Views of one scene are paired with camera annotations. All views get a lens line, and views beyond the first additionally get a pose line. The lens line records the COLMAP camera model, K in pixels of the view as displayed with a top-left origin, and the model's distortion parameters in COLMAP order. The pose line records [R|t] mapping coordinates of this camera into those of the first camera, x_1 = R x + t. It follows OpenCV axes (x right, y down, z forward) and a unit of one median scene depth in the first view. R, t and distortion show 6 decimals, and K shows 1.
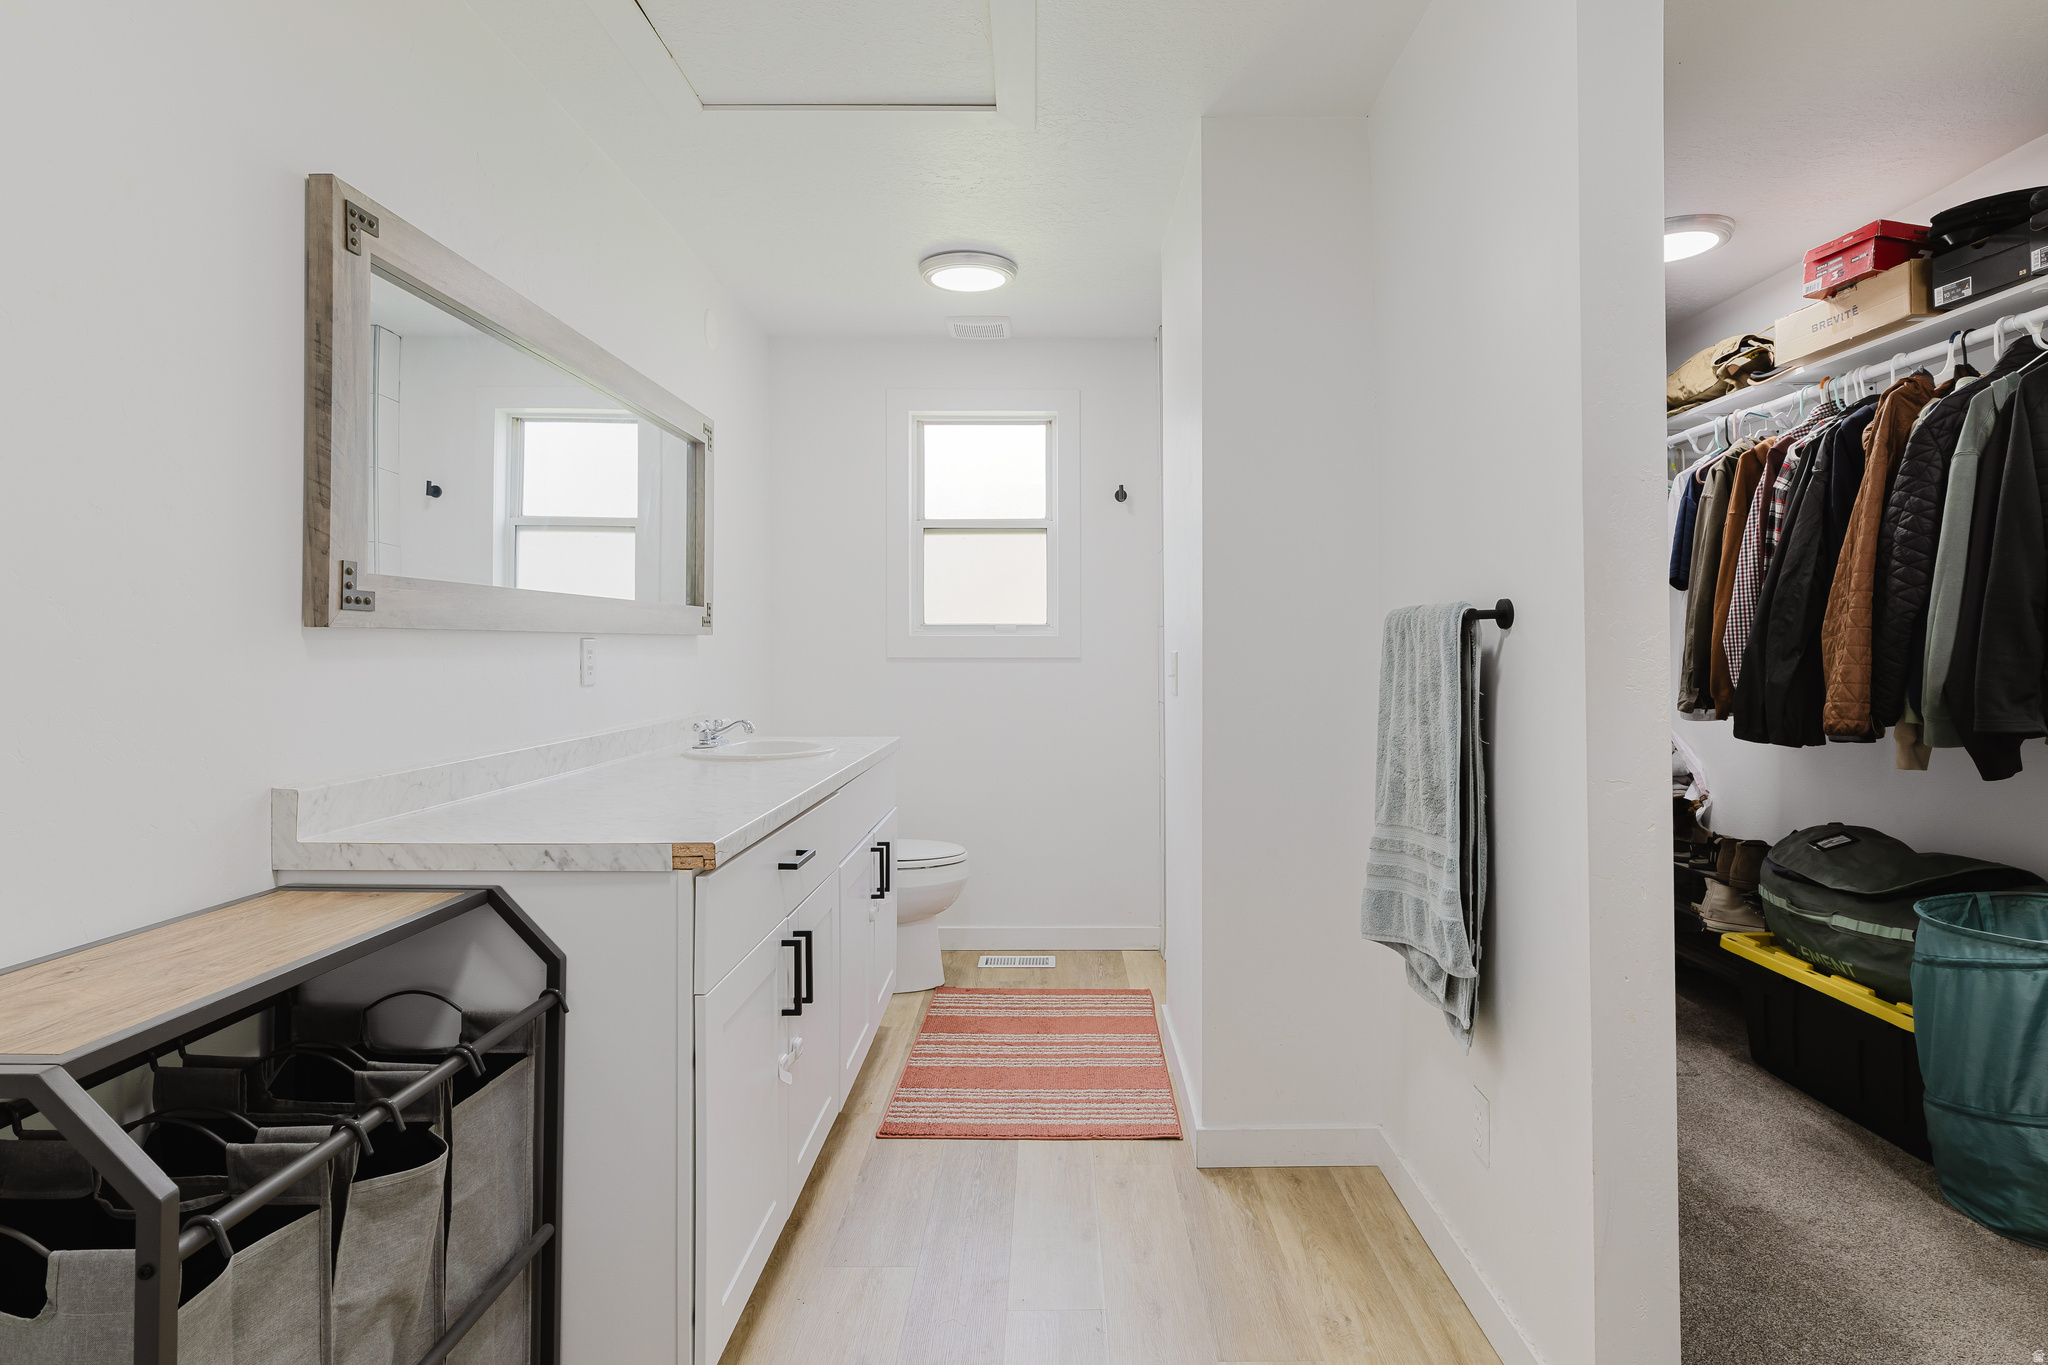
lens RADIAL K [[1089.8, 0, 1030.0], [0, 1089.8, 638.6], [0, 0, 1]] dist [-0.002474, 0.000002]
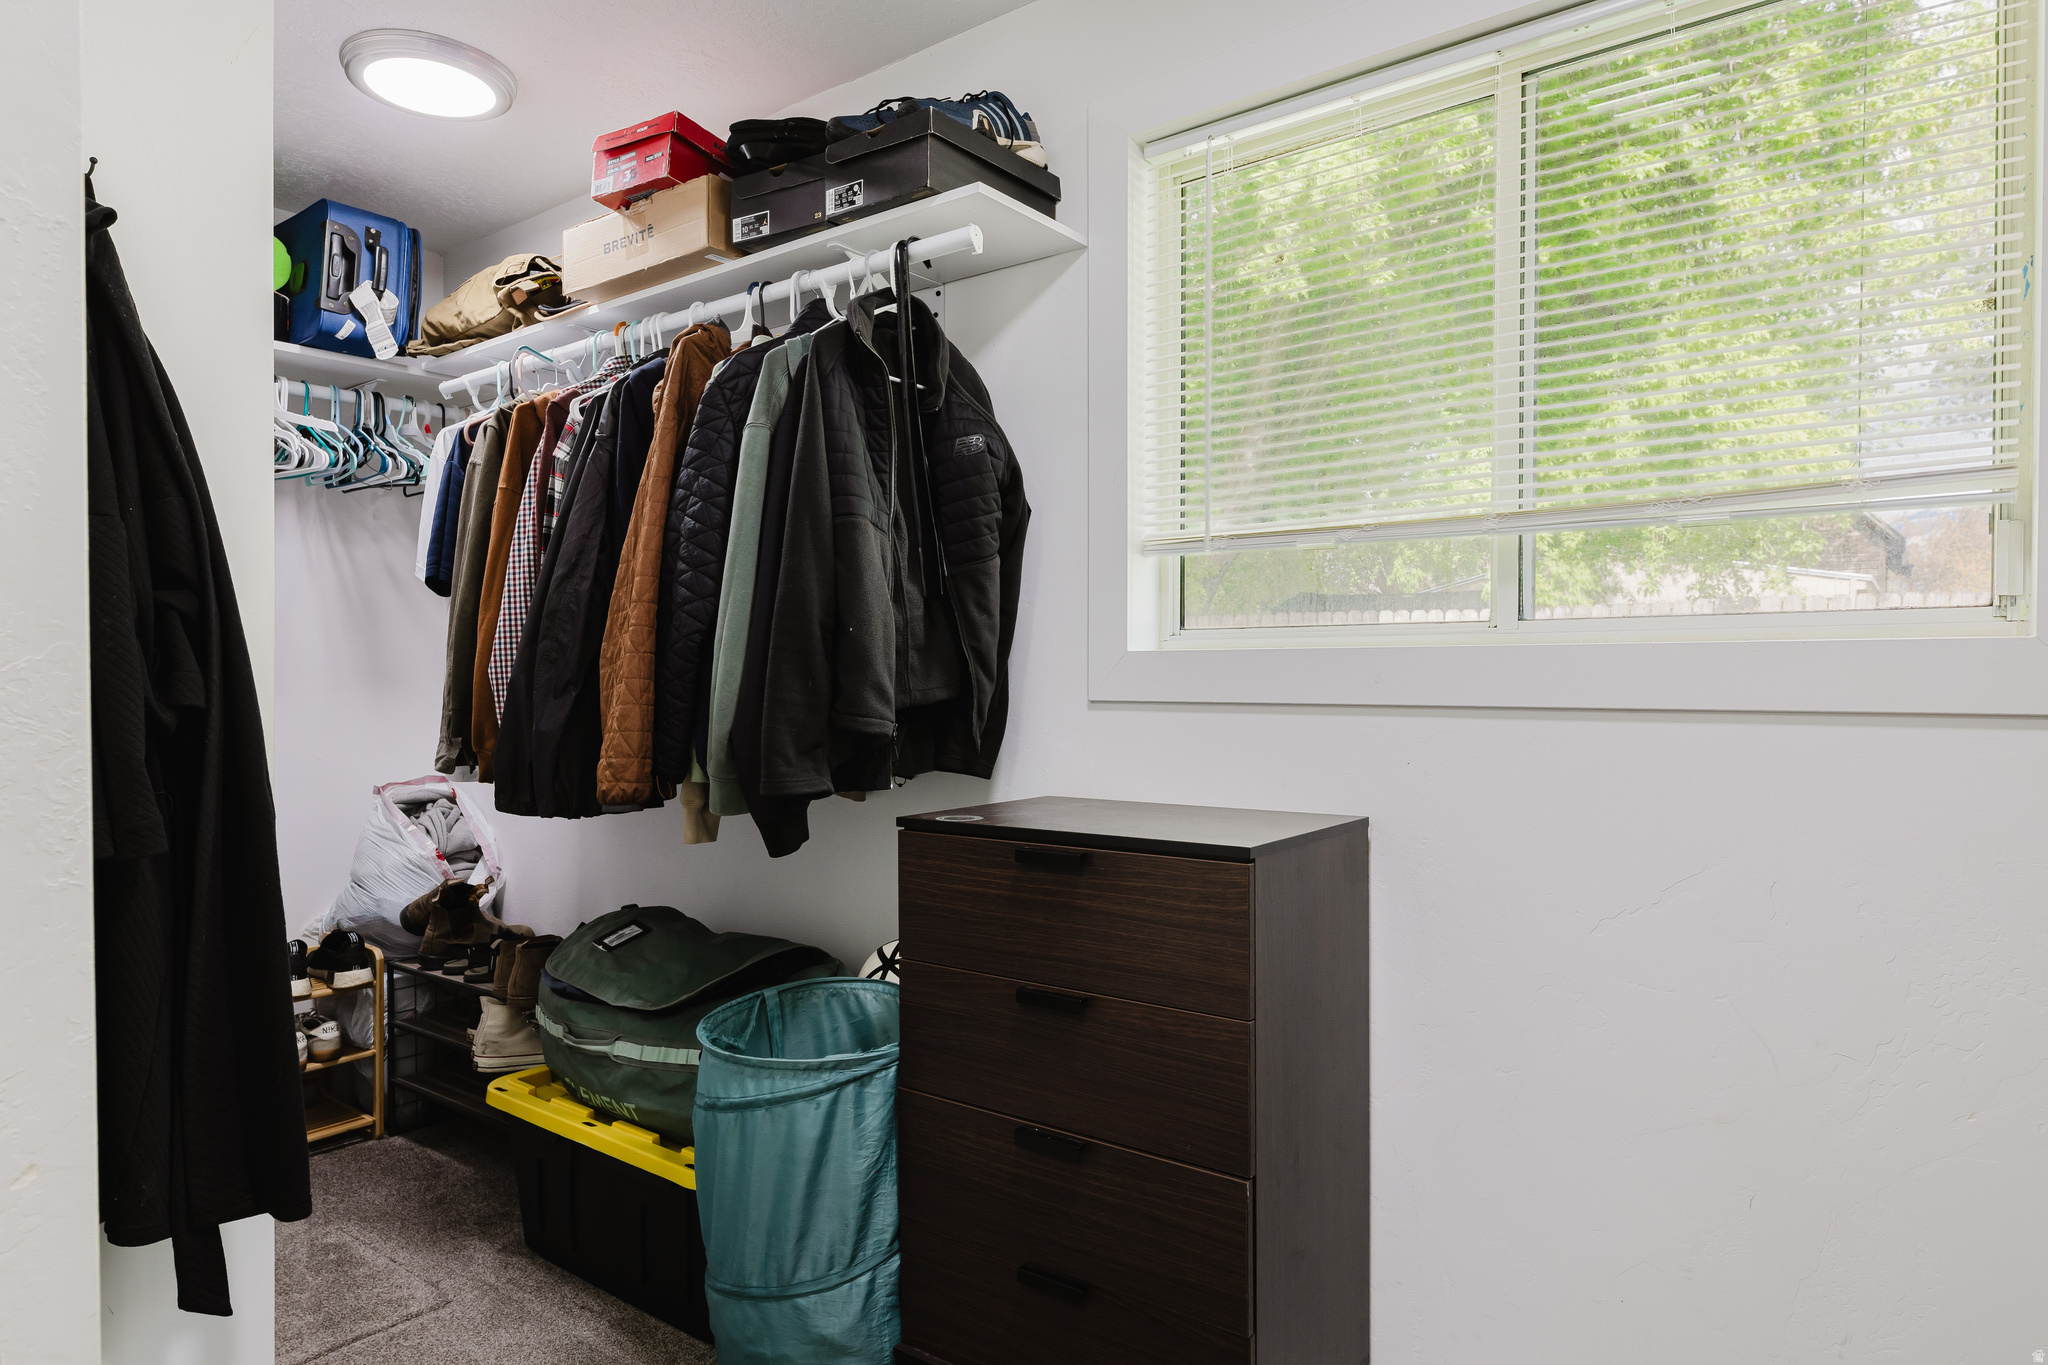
lens RADIAL K [[1244.5, 0, 1024.0], [0, 1244.5, 682.5], [0, 0, 1]] dist [0.000954, 0.000082]
pose [[0.618717, 0.003384, 0.785607, 0.250486], [-0.013987, 0.999880, 0.006709, 0.000099], [-0.785490, -0.015140, 0.618690, 0.268308]]
